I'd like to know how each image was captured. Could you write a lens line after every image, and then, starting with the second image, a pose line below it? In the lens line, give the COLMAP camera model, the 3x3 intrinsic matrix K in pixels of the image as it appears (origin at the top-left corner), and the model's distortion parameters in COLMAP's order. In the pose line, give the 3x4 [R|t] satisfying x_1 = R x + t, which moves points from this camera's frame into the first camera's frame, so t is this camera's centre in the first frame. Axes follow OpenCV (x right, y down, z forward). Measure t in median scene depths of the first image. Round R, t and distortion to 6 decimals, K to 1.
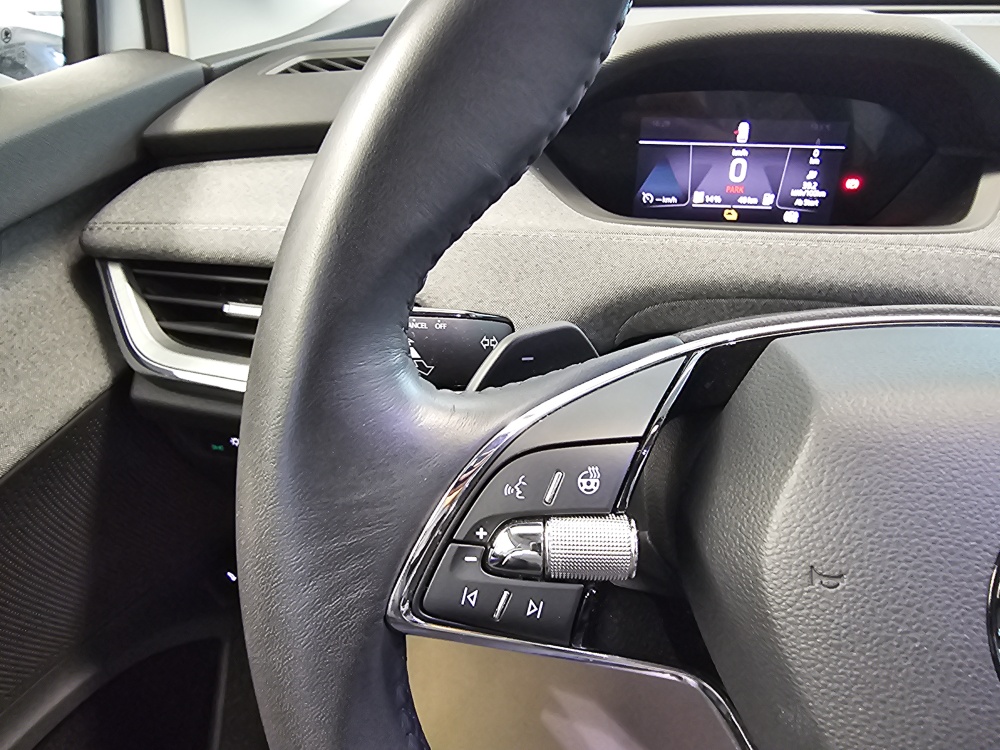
lens RADIAL K [[686.4, 0, 500.0], [0, 686.4, 375.0], [0, 0, 1]] dist [0.004300, -0.002554]
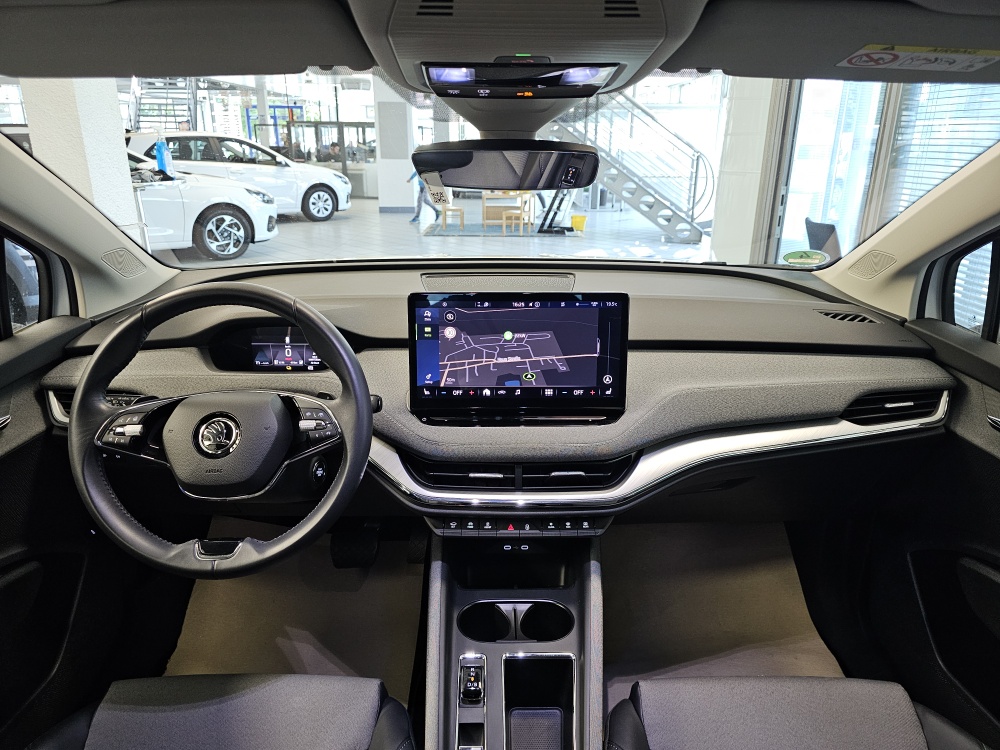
lens RADIAL K [[672.9, 0, 487.1], [0, 672.9, 378.6], [0, 0, 1]] dist [0.056318, -0.056215]
pose [[0.997848, -0.029665, 0.058481, 1.010612], [0.040974, 0.978354, -0.202841, 0.406072], [-0.051197, 0.204801, 0.977464, -1.748406]]
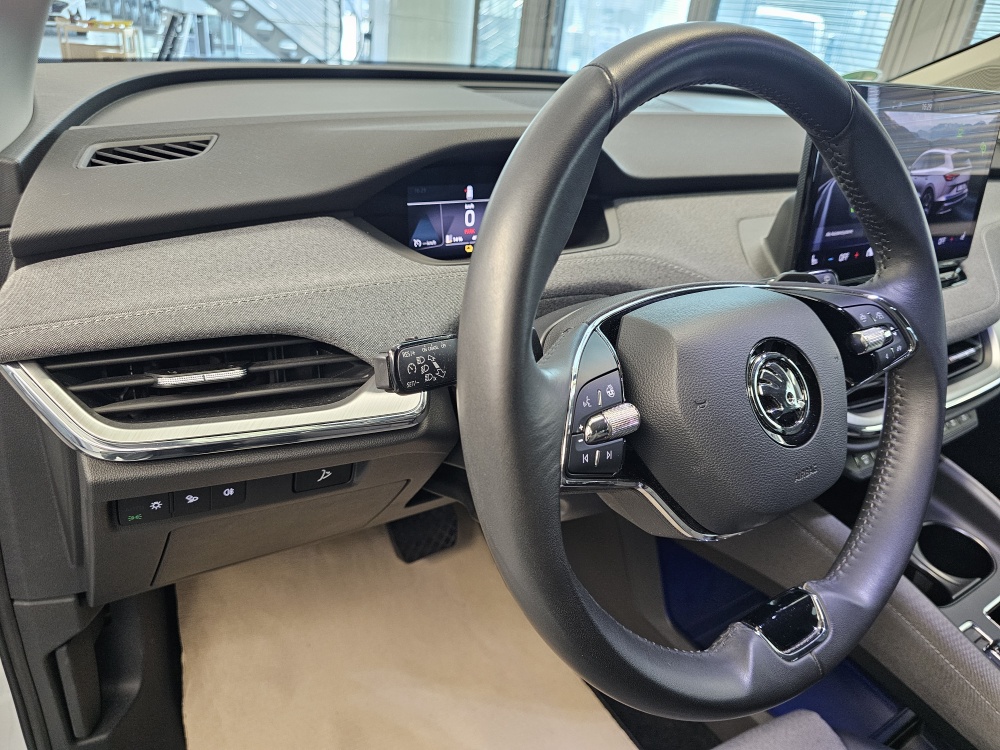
lens RADIAL K [[687.5, 0, 500.0], [0, 687.5, 375.0], [0, 0, 1]] dist [0.046424, -0.069018]
pose [[0.801767, -0.214435, 0.557841, -0.497500], [0.229728, 0.972279, 0.043566, -0.024669], [-0.551719, 0.093222, 0.828804, -0.217810]]
